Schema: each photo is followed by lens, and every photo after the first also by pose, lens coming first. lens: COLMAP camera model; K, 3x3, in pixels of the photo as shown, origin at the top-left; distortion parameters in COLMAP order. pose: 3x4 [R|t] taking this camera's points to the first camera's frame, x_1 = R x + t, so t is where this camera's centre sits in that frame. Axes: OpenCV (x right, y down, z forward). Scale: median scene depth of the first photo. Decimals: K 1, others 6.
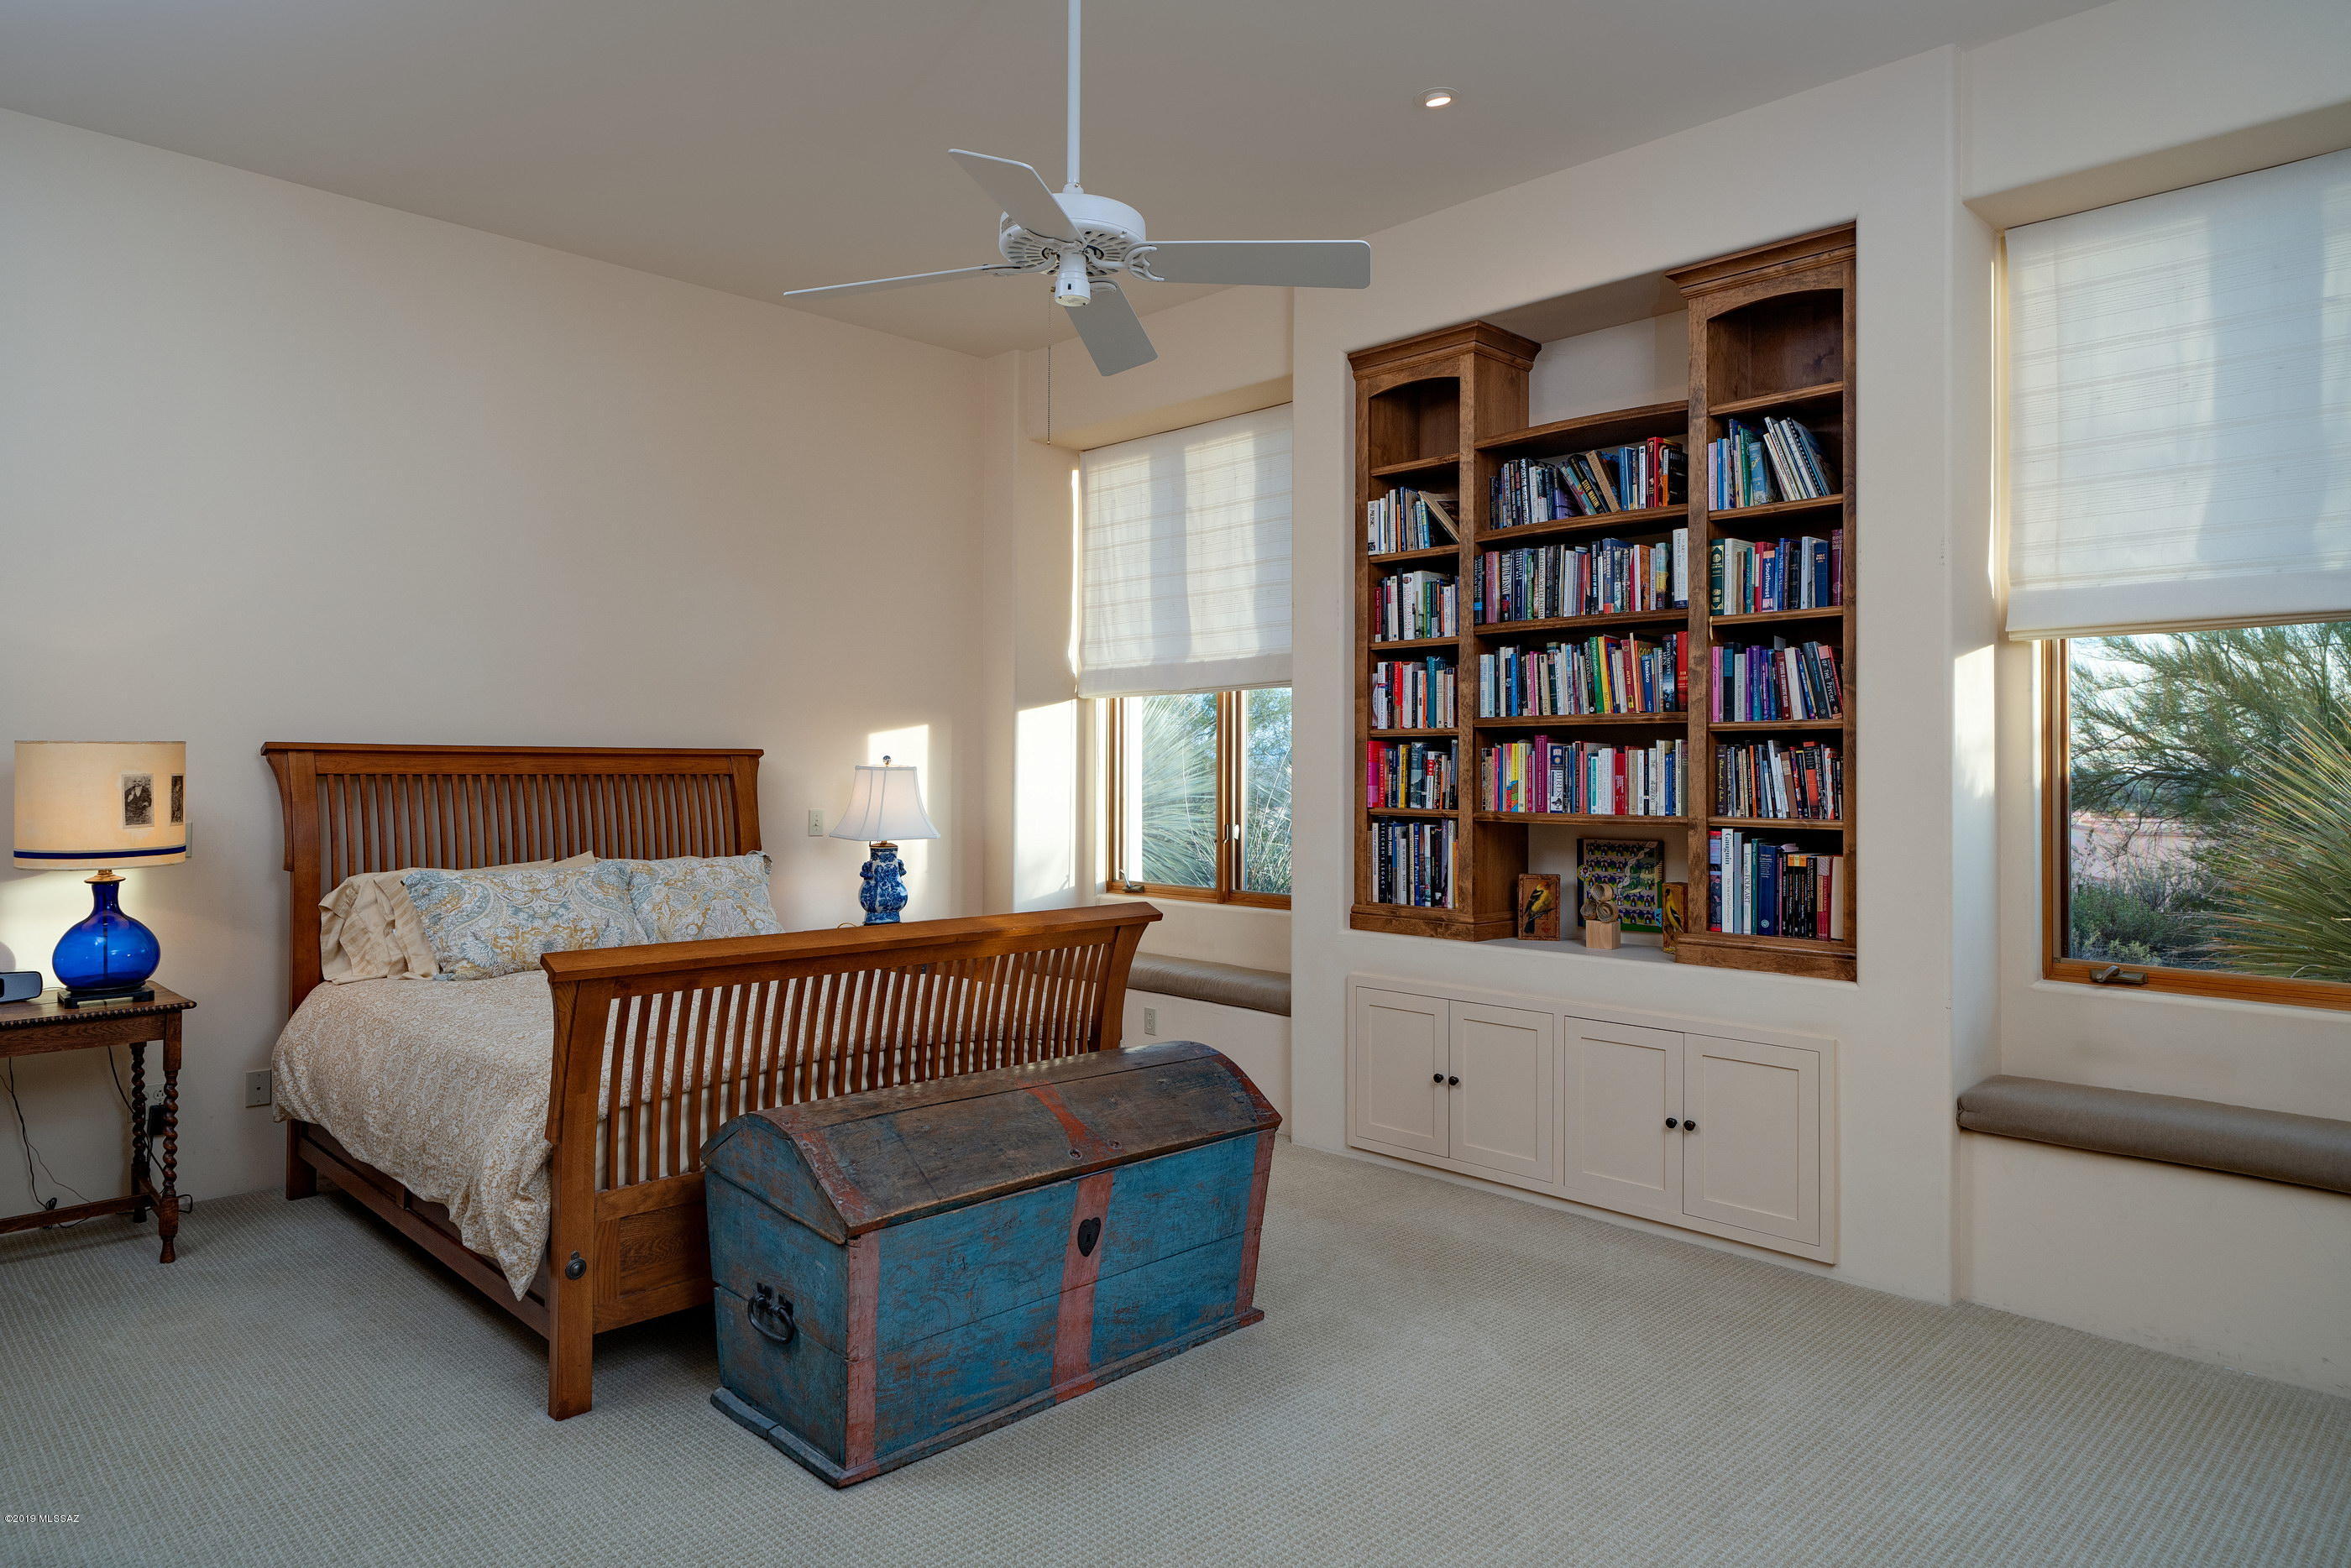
lens RADIAL K [[1373.8, 0, 1186.8], [0, 1373.8, 776.0], [0, 0, 1]] dist [-0.007110, -0.001118]
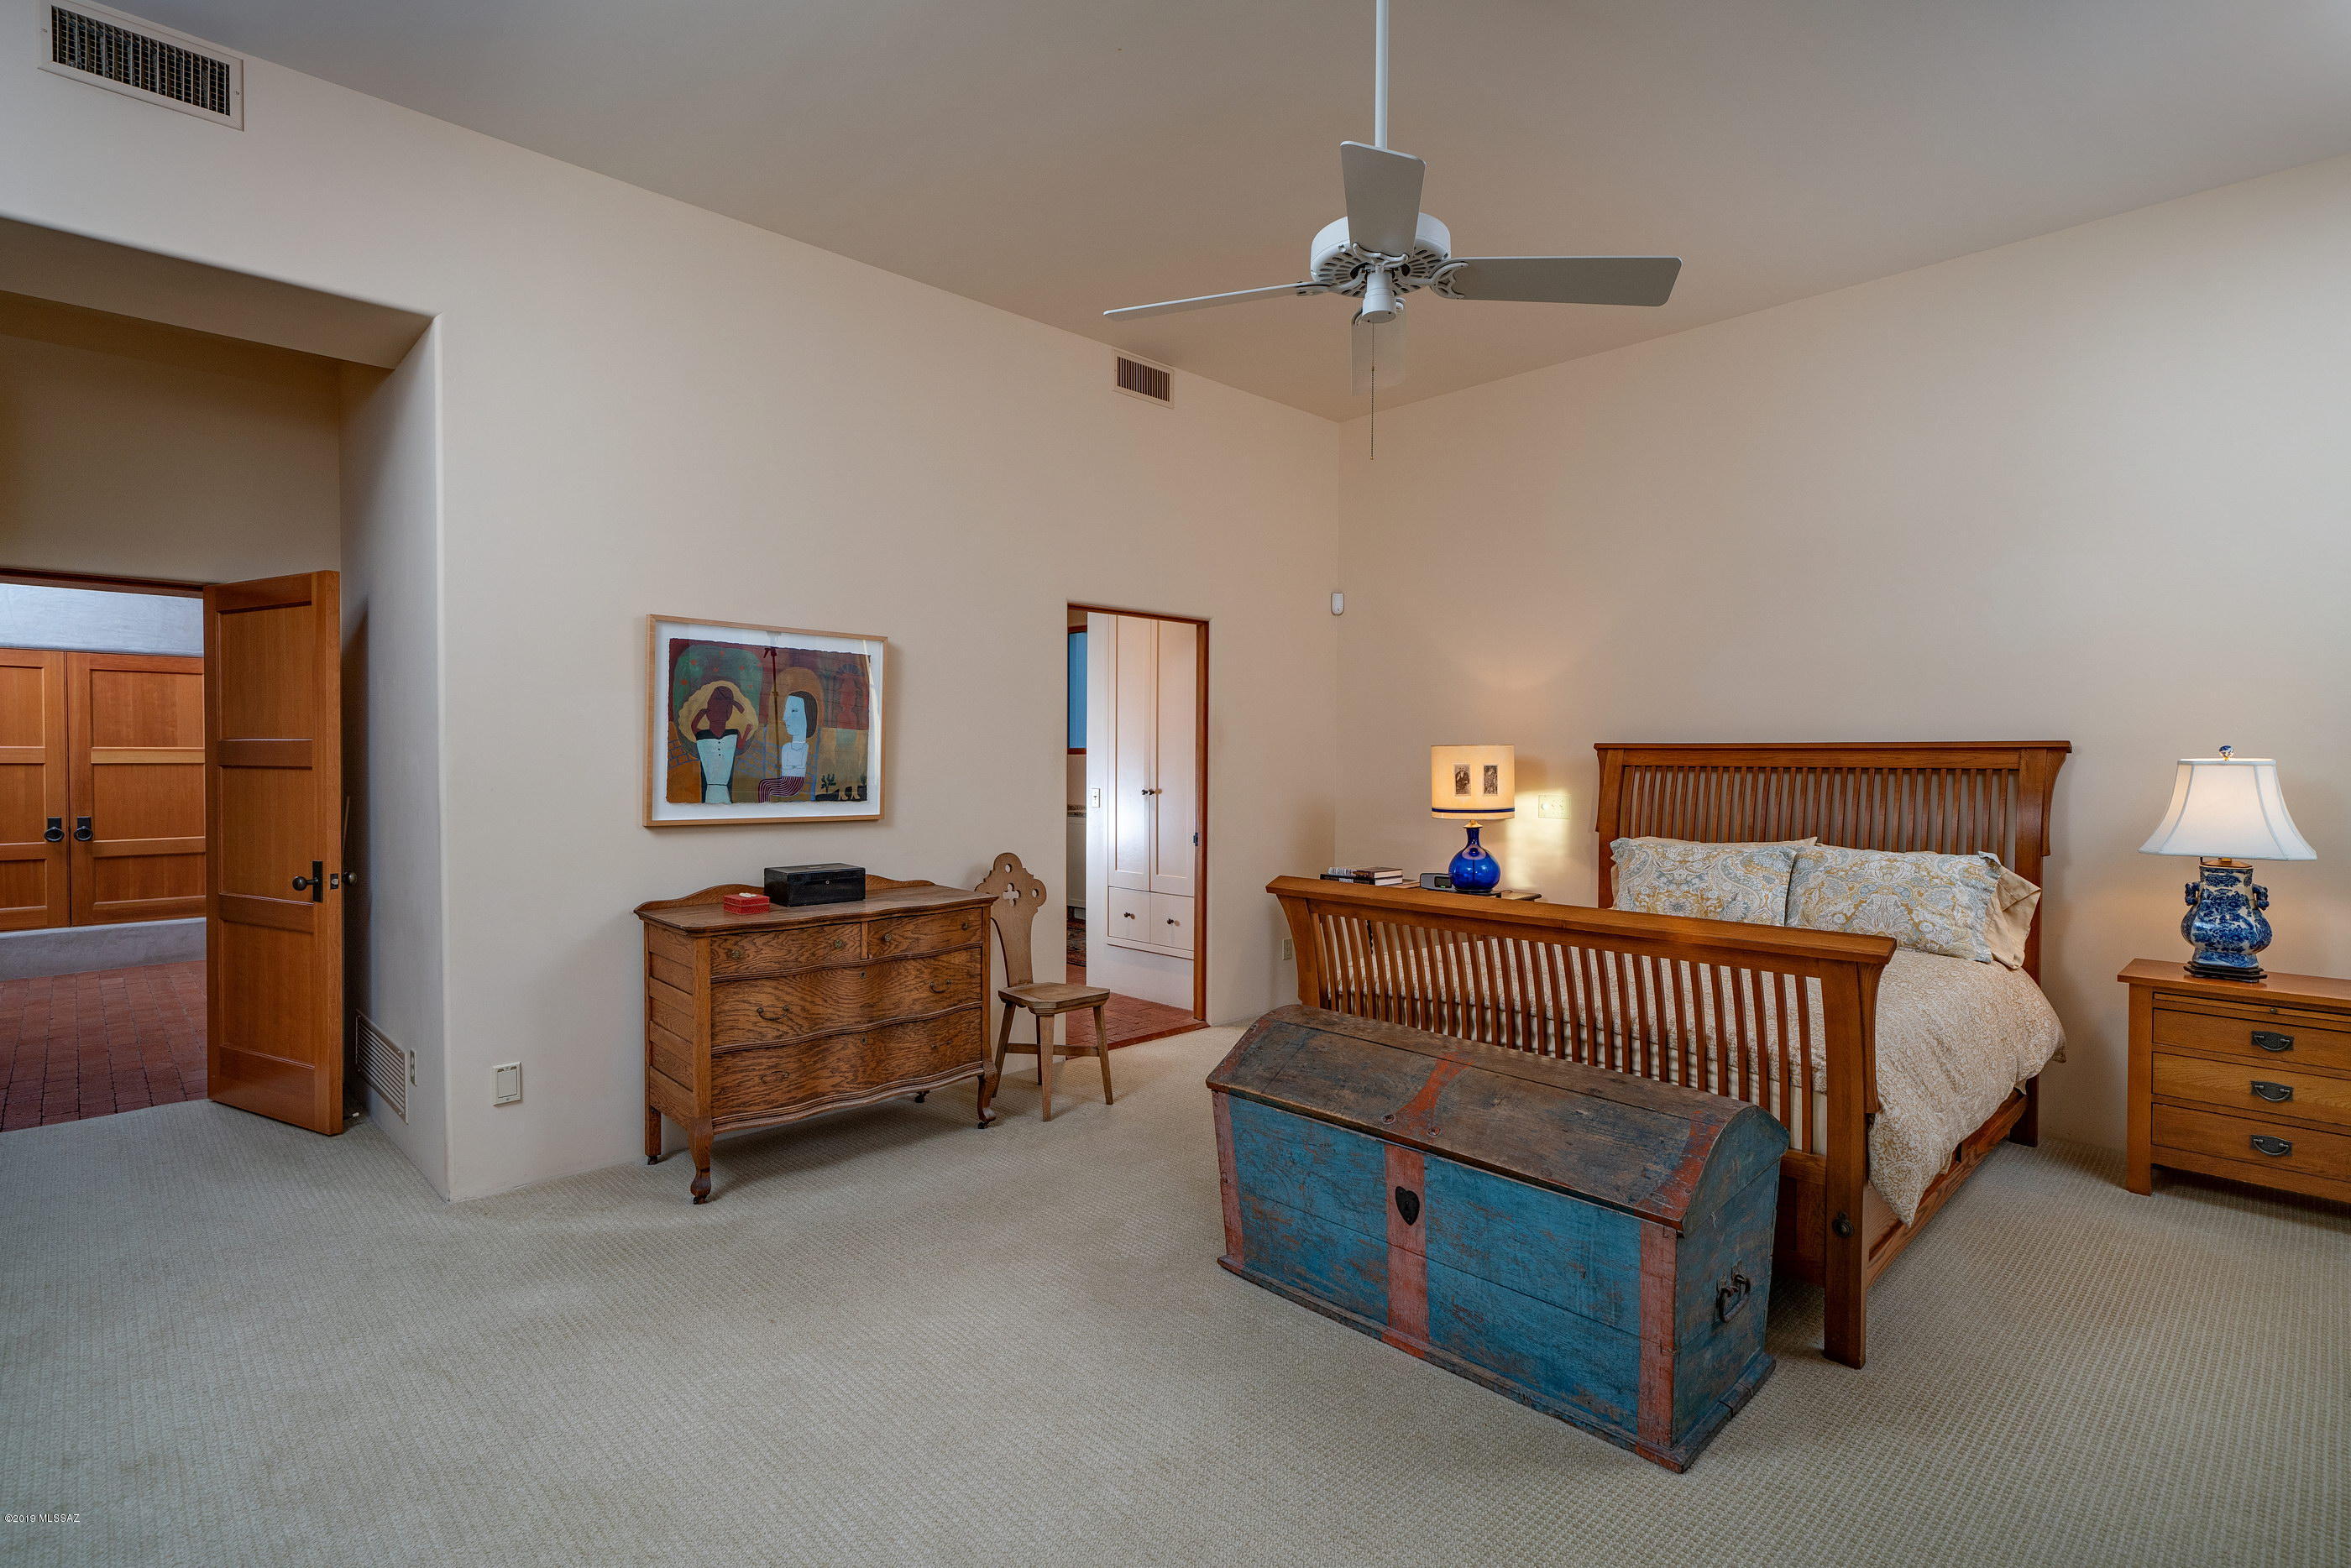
lens RADIAL K [[1140.2, 0, 1181.1], [0, 1140.2, 763.9], [0, 0, 1]] dist [-0.004157, -0.000457]
pose [[-0.007758, 0.004086, -0.999962, 0.515068], [-0.006160, 0.999972, 0.004134, -0.004850], [0.999951, 0.006192, -0.007732, 0.531214]]
